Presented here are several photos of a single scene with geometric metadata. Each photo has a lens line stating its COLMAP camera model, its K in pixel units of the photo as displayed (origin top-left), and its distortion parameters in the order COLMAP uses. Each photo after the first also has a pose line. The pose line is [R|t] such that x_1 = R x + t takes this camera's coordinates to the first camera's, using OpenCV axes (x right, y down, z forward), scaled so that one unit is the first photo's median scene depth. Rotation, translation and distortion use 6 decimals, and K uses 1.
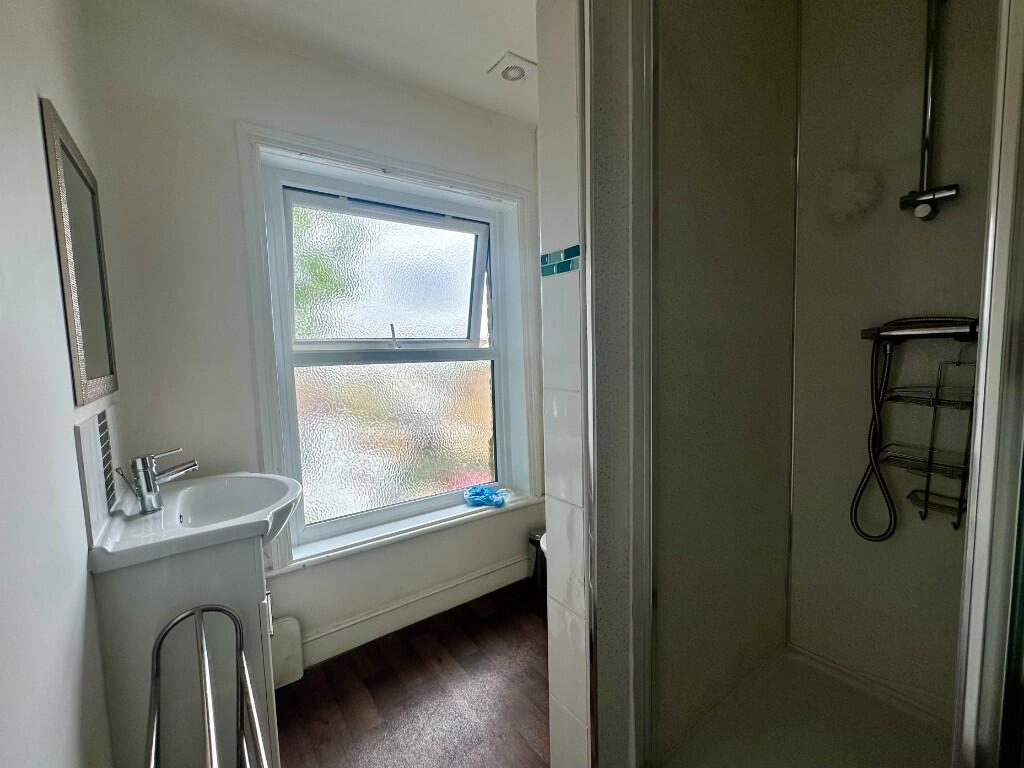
lens RADIAL K [[412.5, 0, 512.0], [0, 412.5, 384.0], [0, 0, 1]] dist [-0.000159, -0.000125]
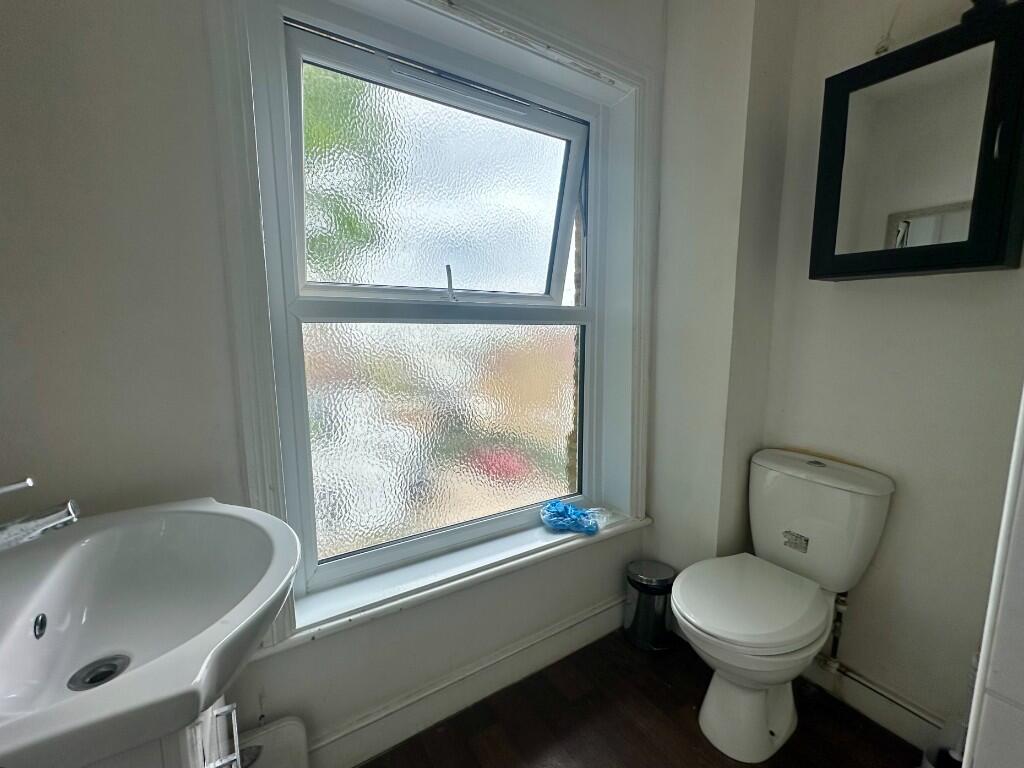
lens RADIAL K [[414.1, 0, 517.2], [0, 414.1, 381.2], [0, 0, 1]] dist [-0.000518, 0.000076]
pose [[0.998504, 0.033504, -0.043221, -0.131397], [-0.031292, 0.998214, 0.050882, 0.005364], [0.044849, -0.049453, 0.997769, 0.295358]]
